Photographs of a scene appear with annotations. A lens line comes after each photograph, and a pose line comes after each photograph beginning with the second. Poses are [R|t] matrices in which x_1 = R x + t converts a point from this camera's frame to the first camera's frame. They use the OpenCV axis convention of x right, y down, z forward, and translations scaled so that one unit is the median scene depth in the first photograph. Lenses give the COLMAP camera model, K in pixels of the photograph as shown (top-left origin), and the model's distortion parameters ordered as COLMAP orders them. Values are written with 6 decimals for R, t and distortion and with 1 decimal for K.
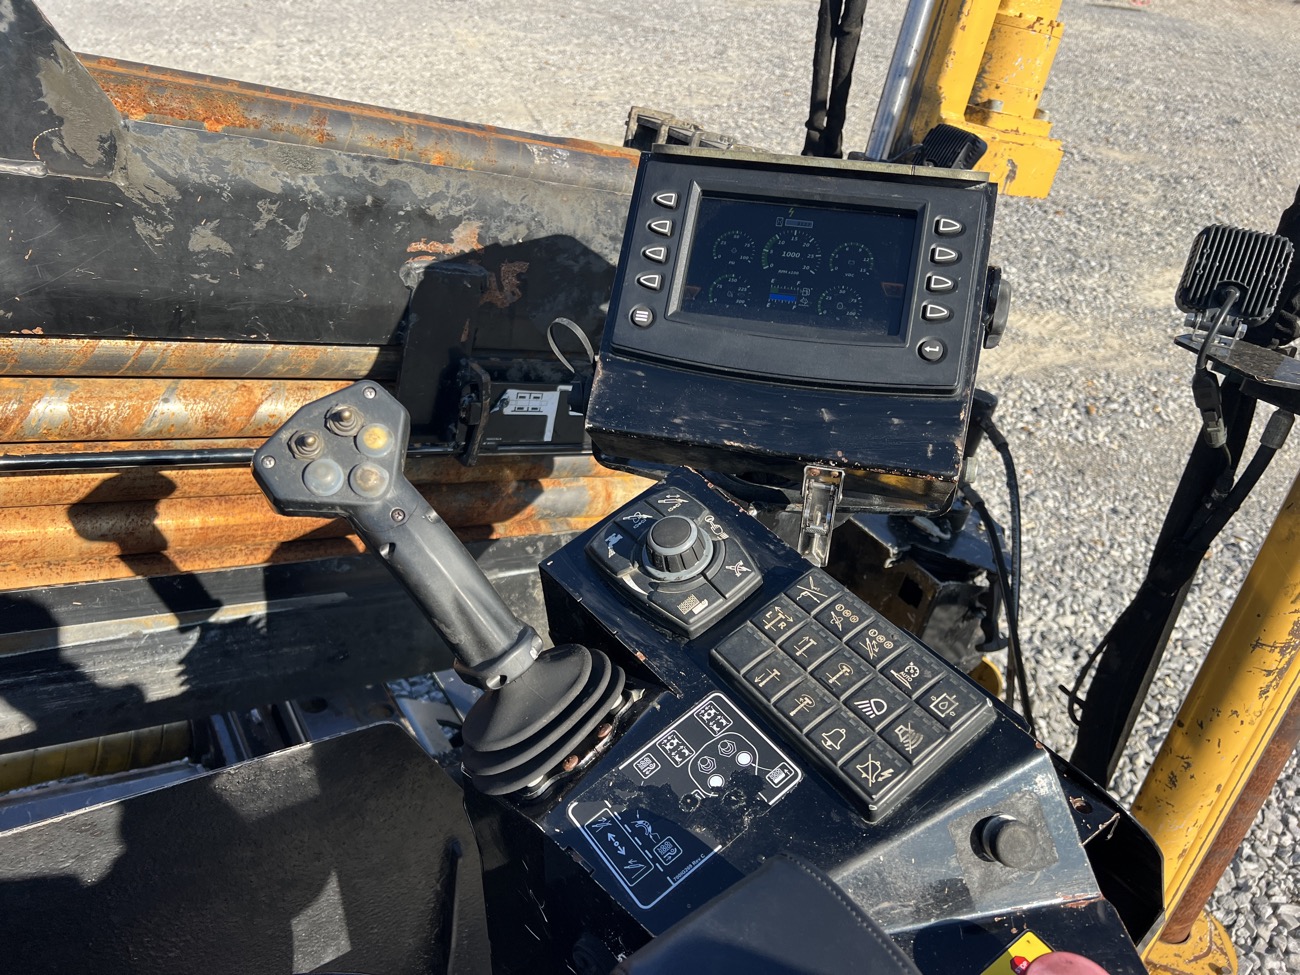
lens RADIAL K [[965.0, 0, 655.4], [0, 965.0, 494.2], [0, 0, 1]] dist [0.136750, -0.178322]
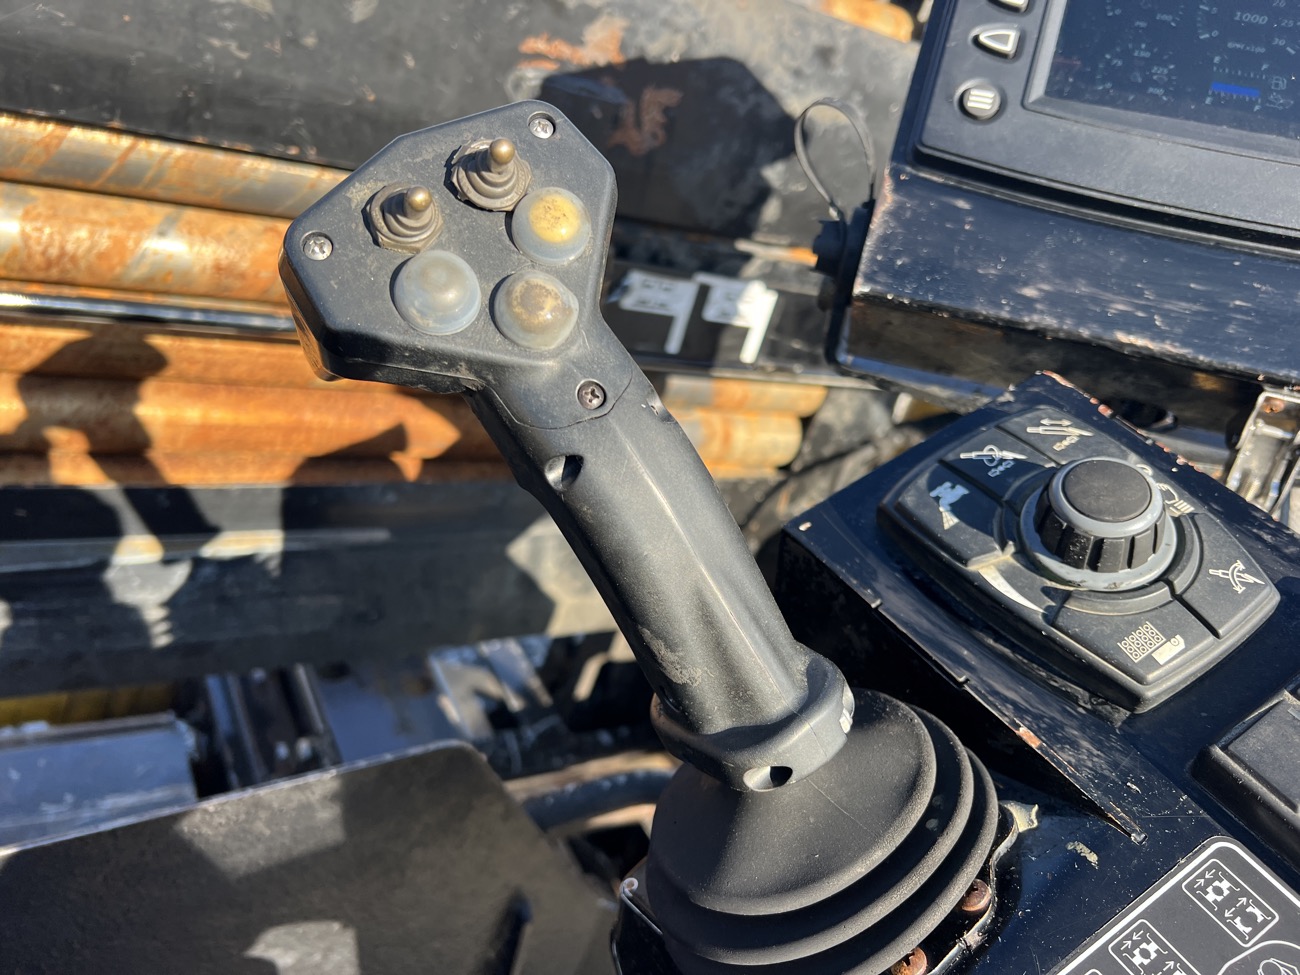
lens RADIAL K [[976.6, 0, 661.8], [0, 976.6, 486.9], [0, 0, 1]] dist [0.063697, -0.087106]
pose [[0.995879, 0.090330, -0.008087, -0.172635], [-0.089963, 0.995222, 0.037946, 0.033113], [0.011477, -0.037062, 0.999247, 0.422199]]
